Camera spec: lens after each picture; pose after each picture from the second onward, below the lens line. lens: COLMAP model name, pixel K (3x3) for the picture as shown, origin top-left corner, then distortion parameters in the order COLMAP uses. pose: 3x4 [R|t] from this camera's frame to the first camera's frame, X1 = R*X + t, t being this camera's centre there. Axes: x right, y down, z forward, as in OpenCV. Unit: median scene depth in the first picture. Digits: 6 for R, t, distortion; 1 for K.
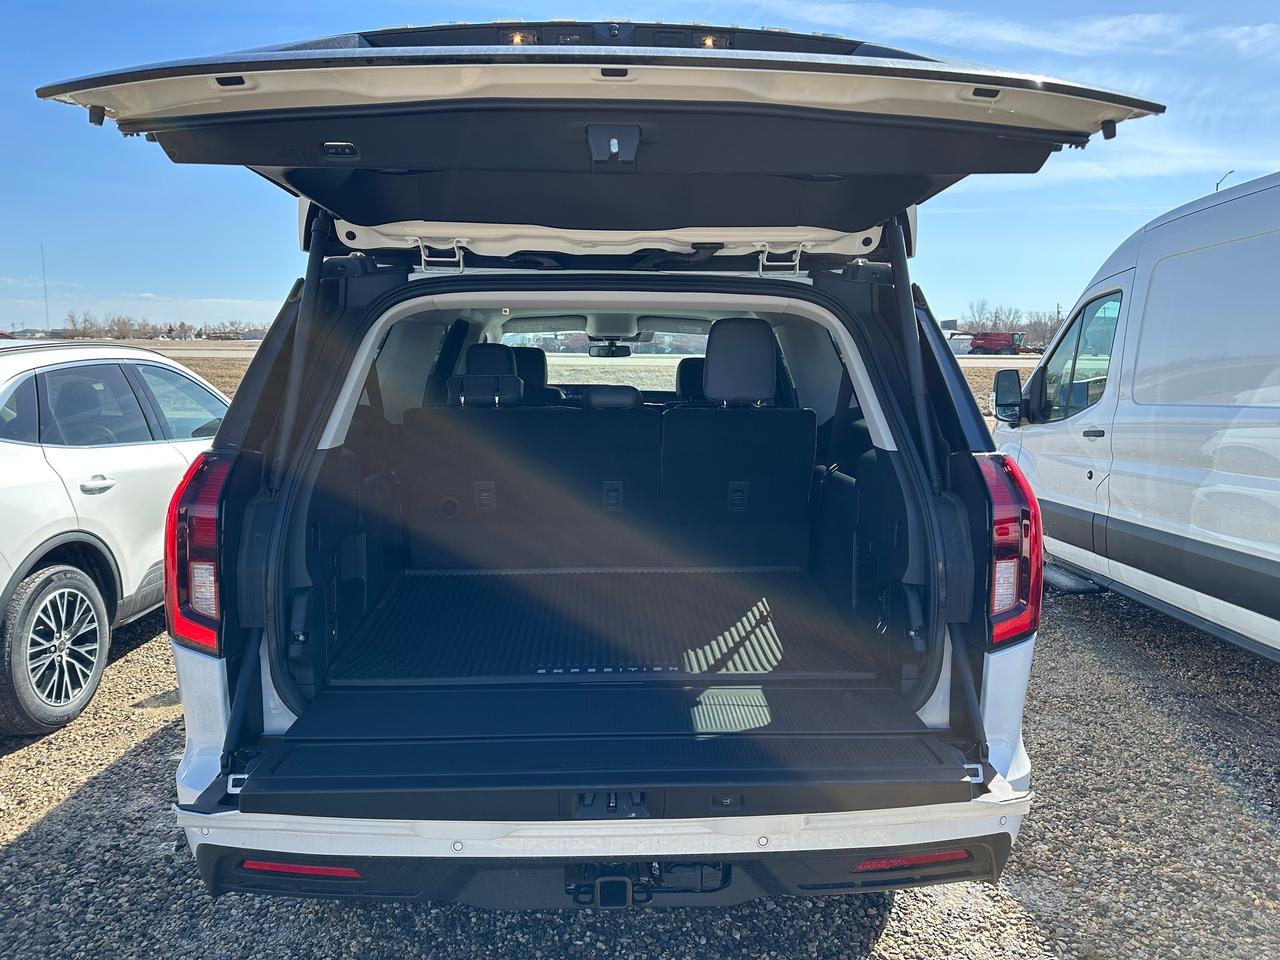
lens RADIAL K [[873.6, 0, 643.6], [0, 873.6, 483.1], [0, 0, 1]] dist [0.042588, -0.071657]
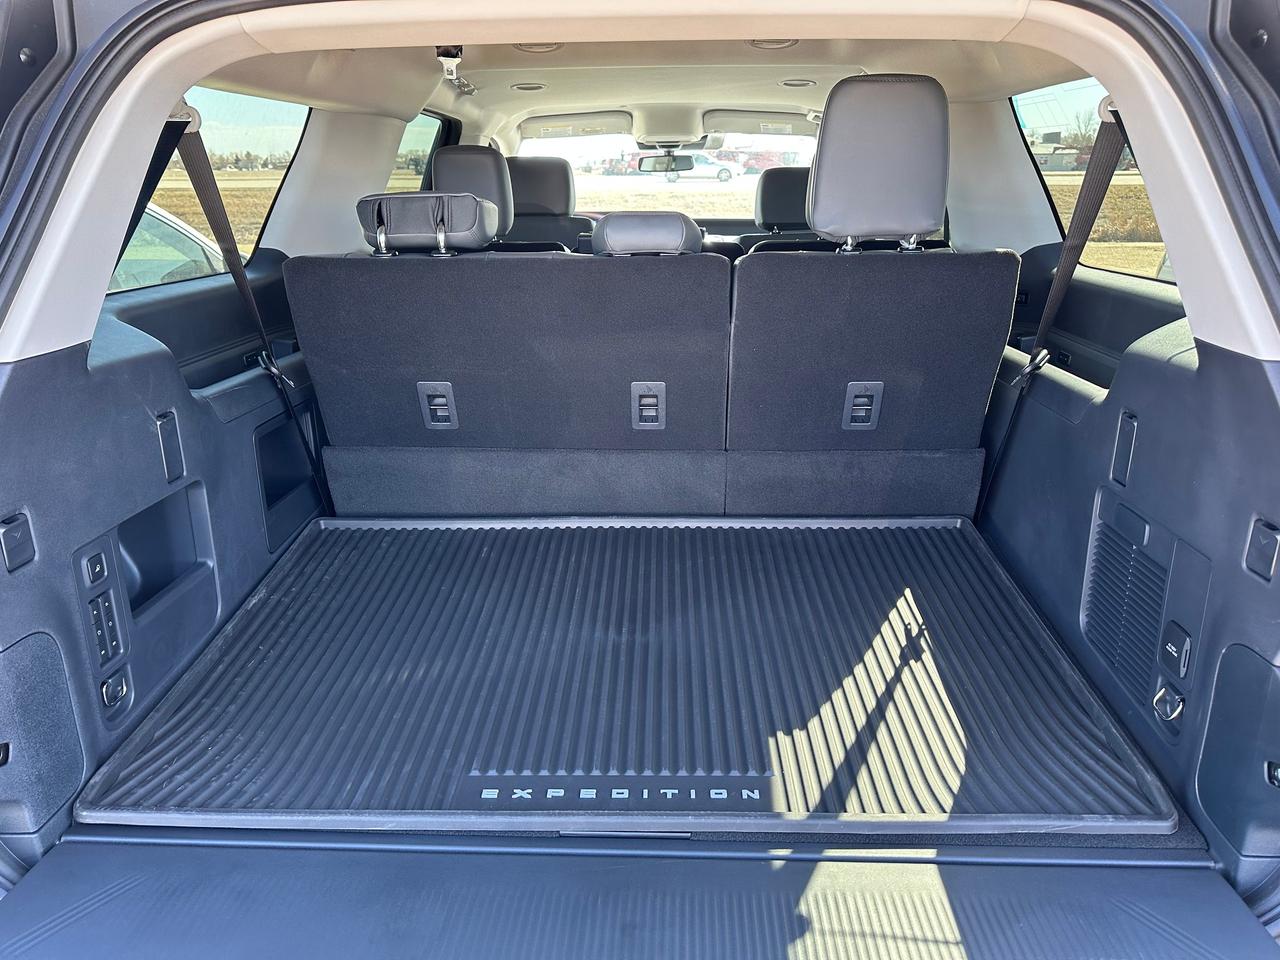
lens RADIAL K [[873.6, 0, 643.6], [0, 873.6, 483.1], [0, 0, 1]] dist [0.042588, -0.071657]
pose [[0.996830, 0.010451, -0.078872, 0.008444], [0.004518, 0.982301, 0.187255, -0.044361], [0.079433, -0.187018, 0.979140, 0.411145]]
